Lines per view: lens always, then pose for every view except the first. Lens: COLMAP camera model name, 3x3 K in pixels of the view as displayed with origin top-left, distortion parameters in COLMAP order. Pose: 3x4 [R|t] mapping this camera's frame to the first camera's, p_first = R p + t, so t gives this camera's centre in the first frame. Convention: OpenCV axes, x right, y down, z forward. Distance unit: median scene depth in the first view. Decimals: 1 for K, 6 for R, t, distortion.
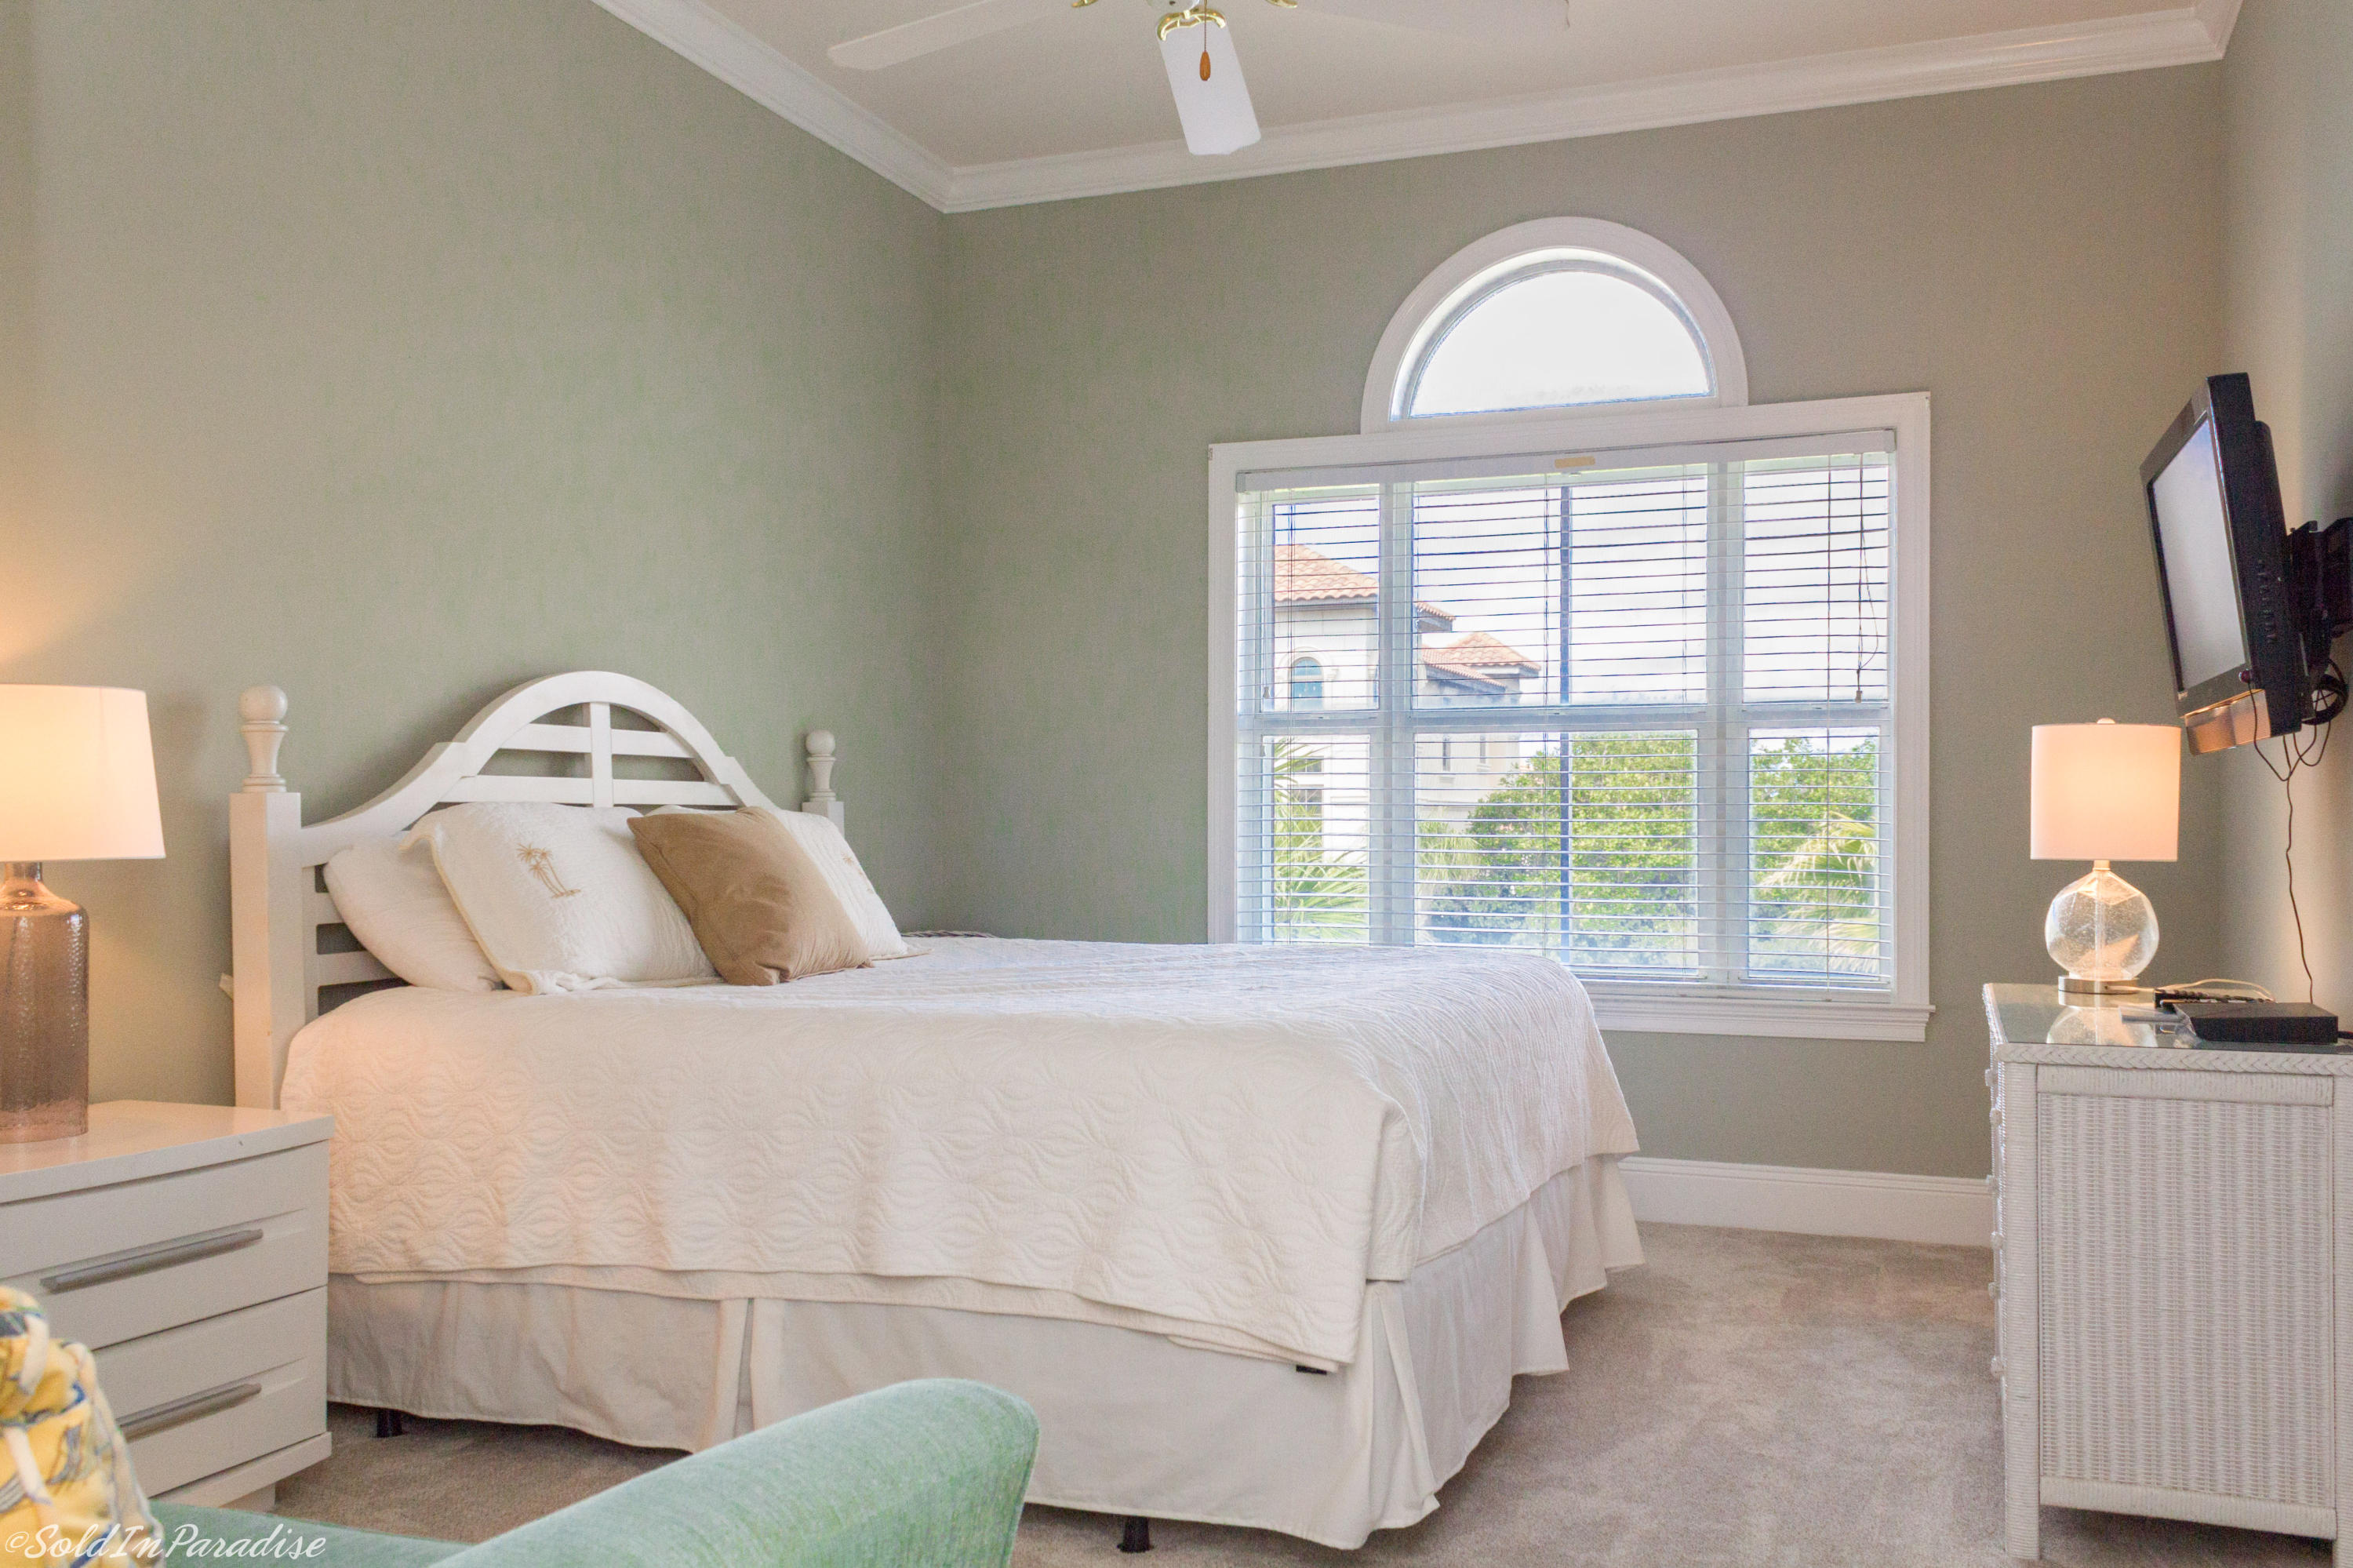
lens RADIAL K [[2029.9, 0, 1172.6], [0, 2029.9, 756.4], [0, 0, 1]] dist [0.027033, -0.002276]
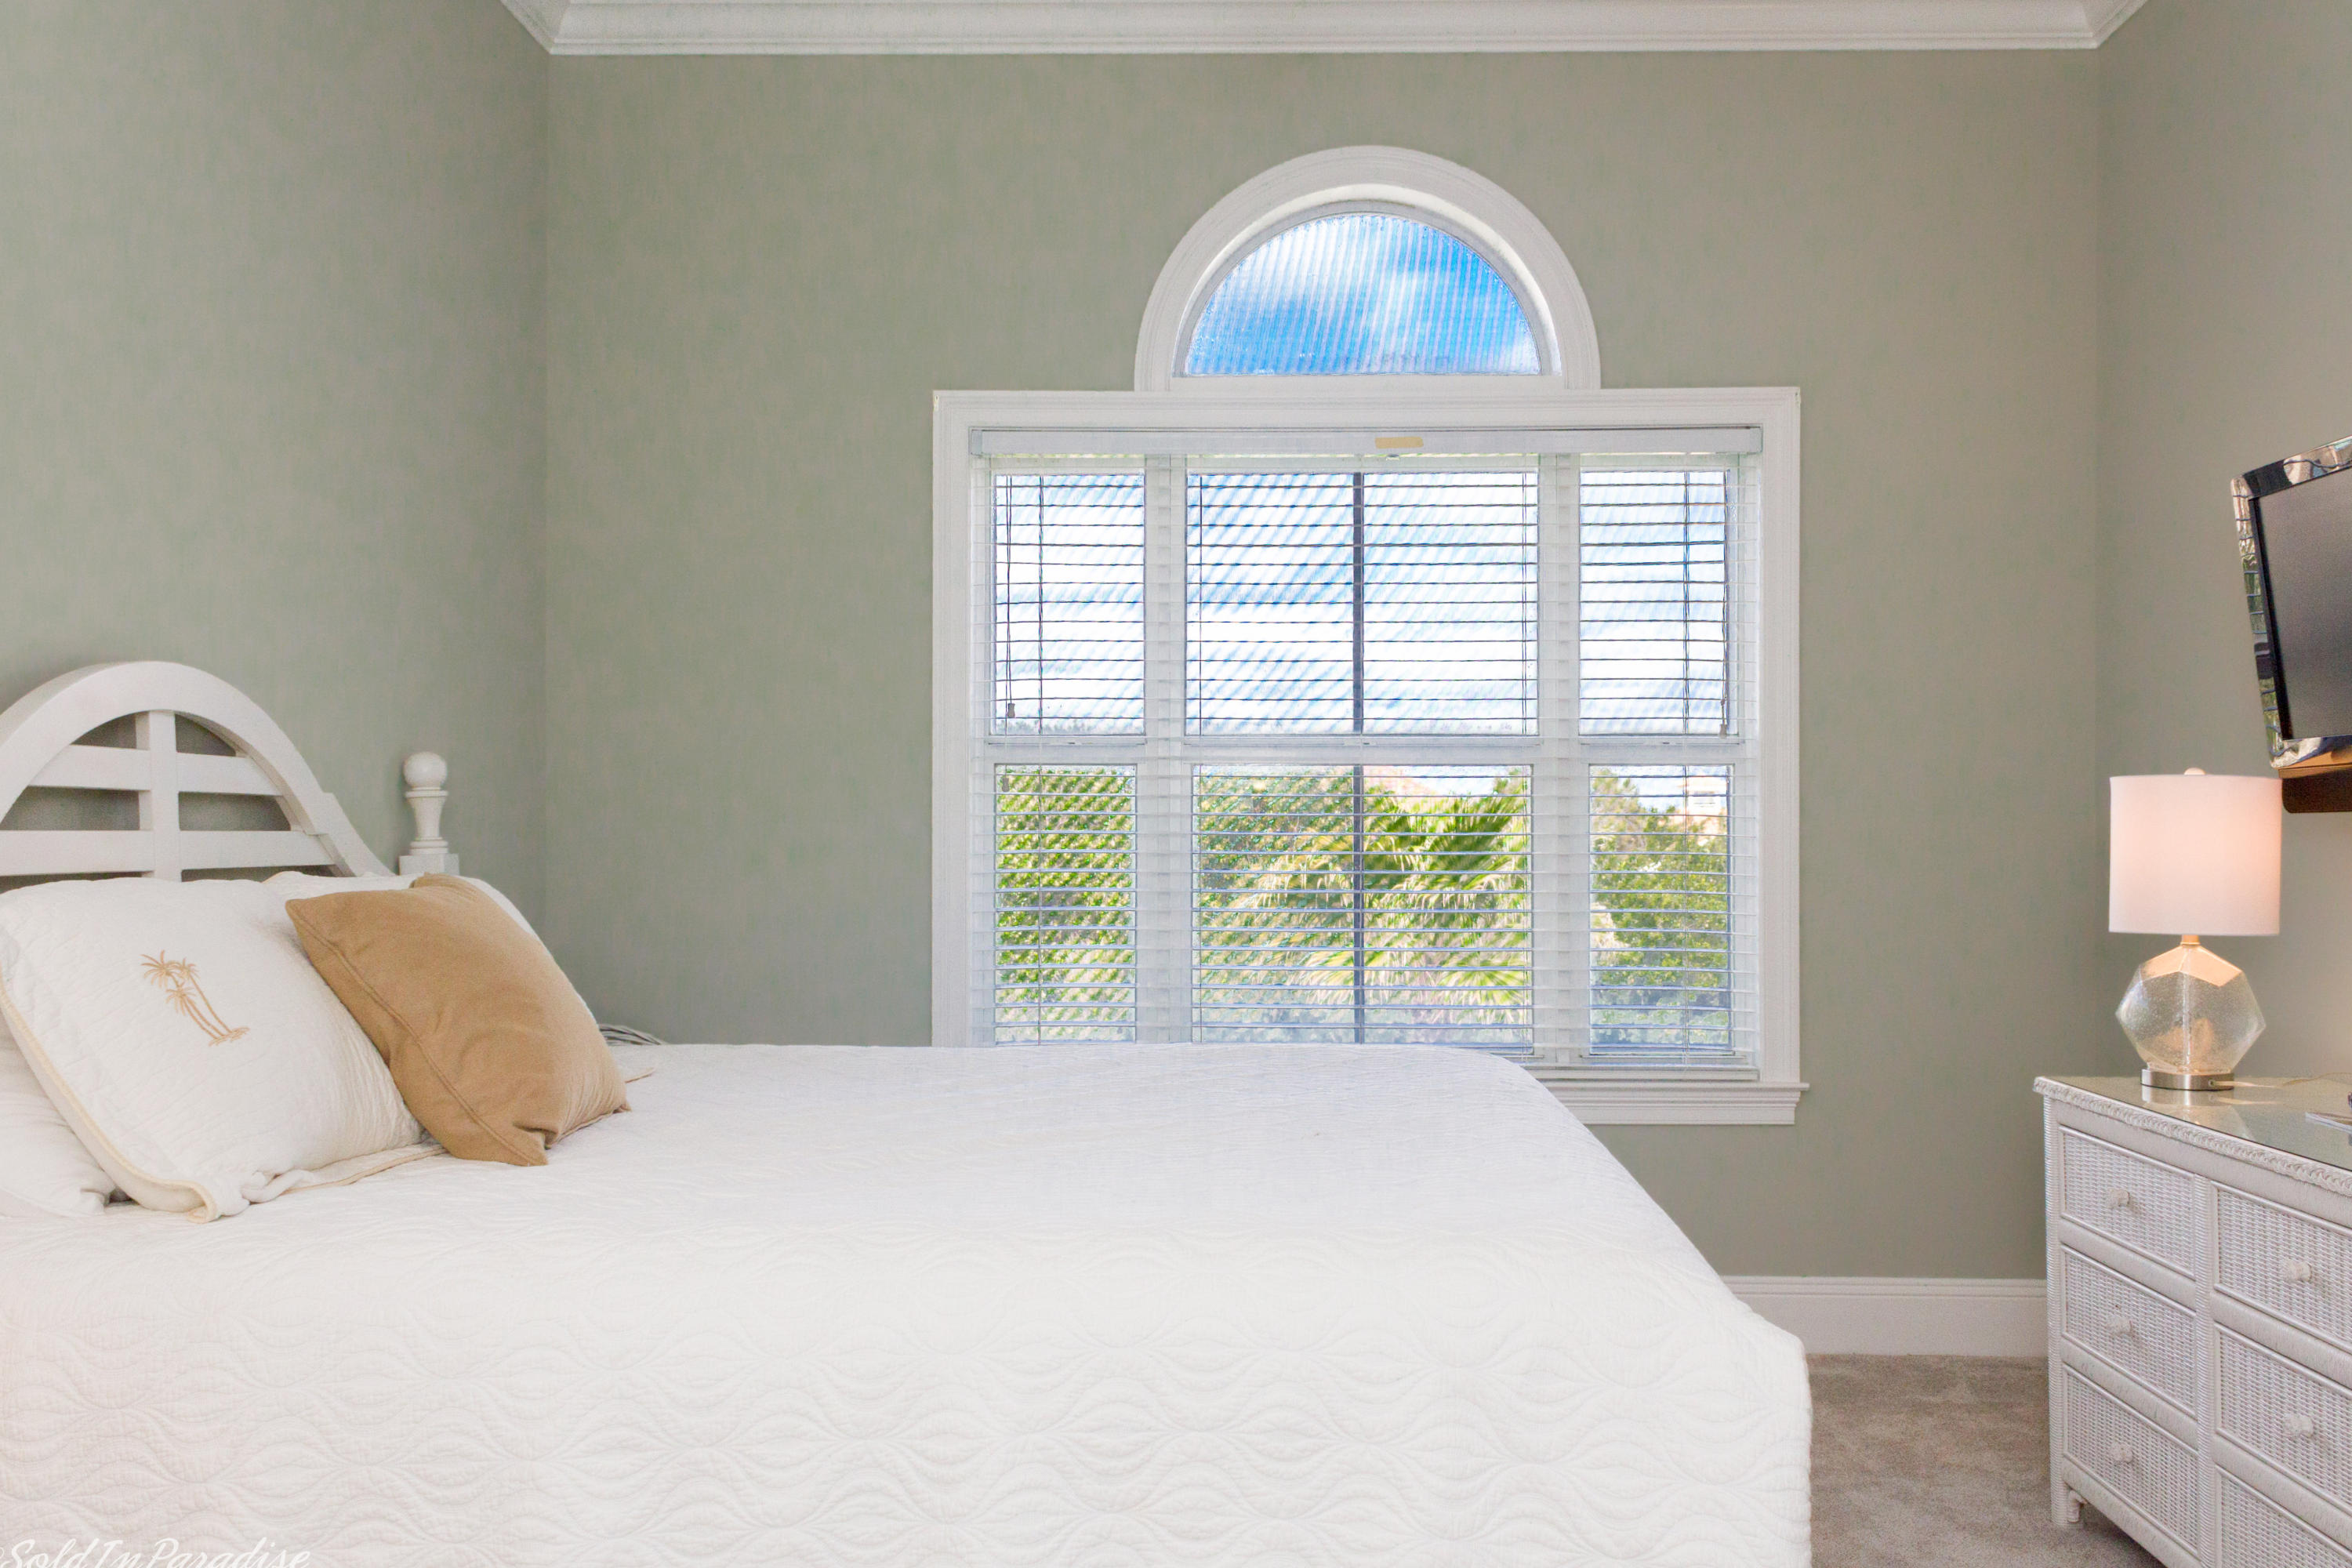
lens RADIAL K [[2053.2, 0, 1176.0], [0, 2053.2, 784.0], [0, 0, 1]] dist [0.036379, 0.001858]
pose [[0.938300, 0.007076, 0.345750, -0.205978], [-0.010164, 0.999923, 0.007120, -0.011426], [-0.345673, -0.010195, 0.938300, 0.276481]]
